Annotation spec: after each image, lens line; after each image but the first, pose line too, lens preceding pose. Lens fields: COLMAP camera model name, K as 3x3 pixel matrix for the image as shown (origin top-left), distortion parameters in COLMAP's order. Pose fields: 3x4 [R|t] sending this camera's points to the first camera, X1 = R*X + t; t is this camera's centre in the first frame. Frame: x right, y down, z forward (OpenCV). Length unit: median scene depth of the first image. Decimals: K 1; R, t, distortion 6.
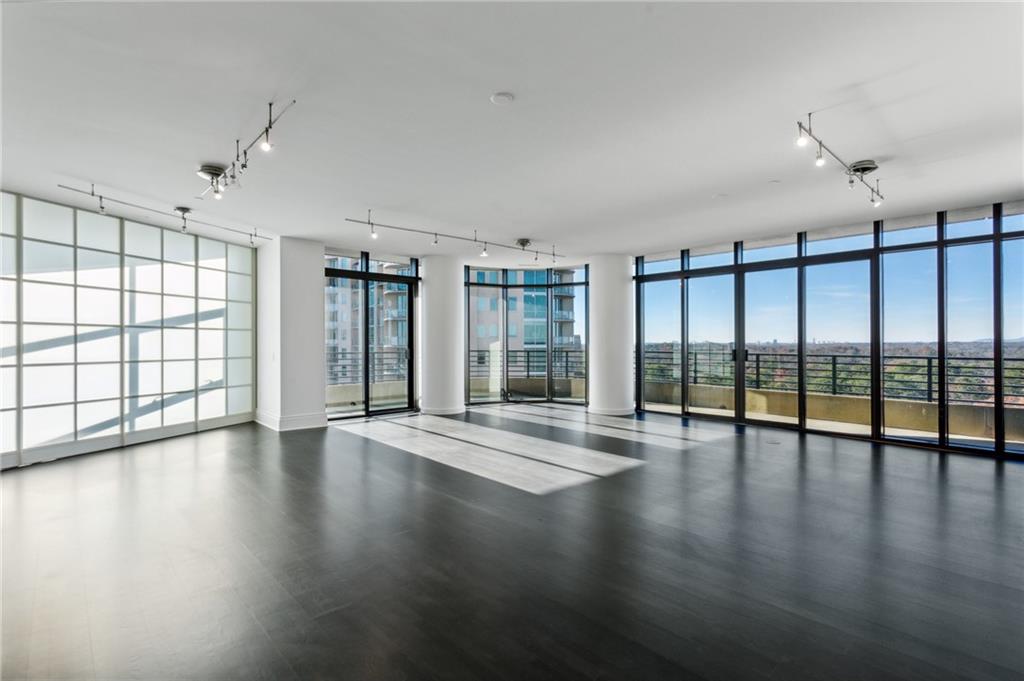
lens RADIAL K [[494.9, 0, 508.8], [0, 494.9, 343.7], [0, 0, 1]] dist [0.007683, 0.000409]
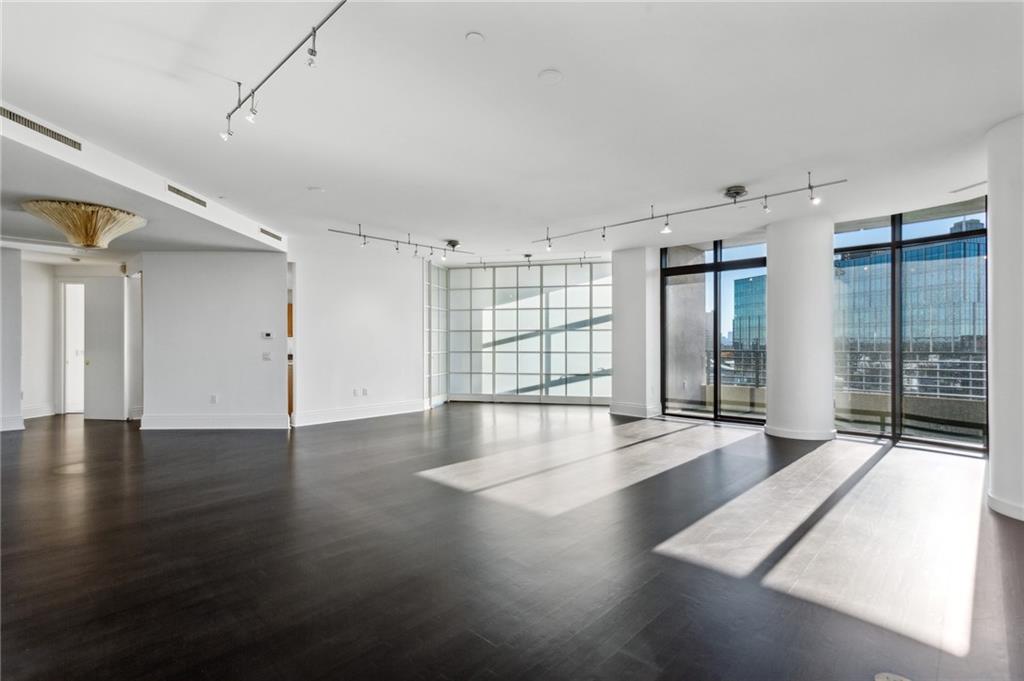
lens RADIAL K [[494.9, 0, 508.8], [0, 494.9, 343.7], [0, 0, 1]] dist [0.007683, 0.000409]
pose [[0.059864, 0.003527, -0.998200, 0.815023], [-0.000472, 0.999994, 0.003505, 0.002894], [0.998206, 0.000261, 0.059865, 0.759157]]
